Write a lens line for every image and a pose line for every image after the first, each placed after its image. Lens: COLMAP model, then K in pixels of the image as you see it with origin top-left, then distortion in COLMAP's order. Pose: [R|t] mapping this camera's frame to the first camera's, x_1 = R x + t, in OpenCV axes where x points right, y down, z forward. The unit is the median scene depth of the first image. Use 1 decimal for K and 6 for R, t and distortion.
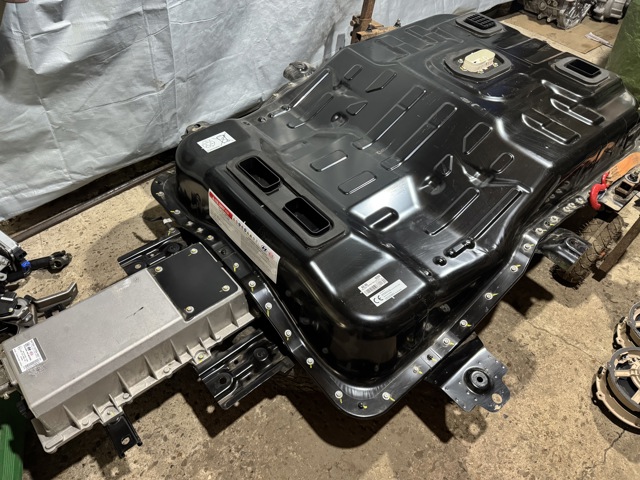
lens RADIAL K [[460.4, 0, 320.0], [0, 460.4, 240.0], [0, 0, 1]] dist [-0.034779, -0.002829]
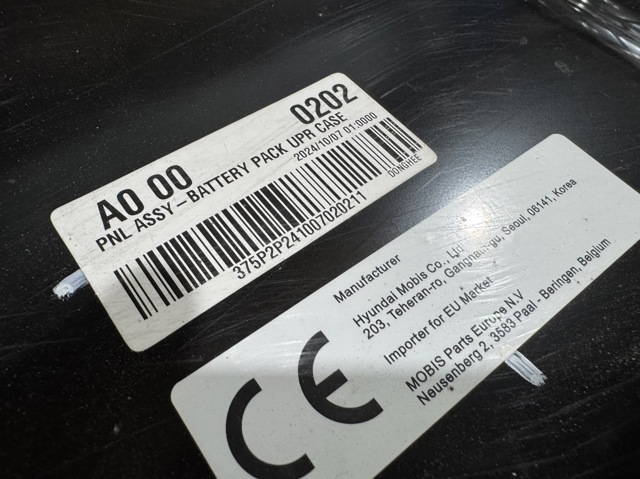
lens RADIAL K [[507.3, 0, 320.0], [0, 507.3, 239.5], [0, 0, 1]] dist [-0.000962, -0.000358]
pose [[0.999192, 0.024435, -0.031918, 0.113586], [-0.018488, 0.984420, 0.174858, 0.080859], [0.035693, -0.174127, 0.984076, 0.808971]]
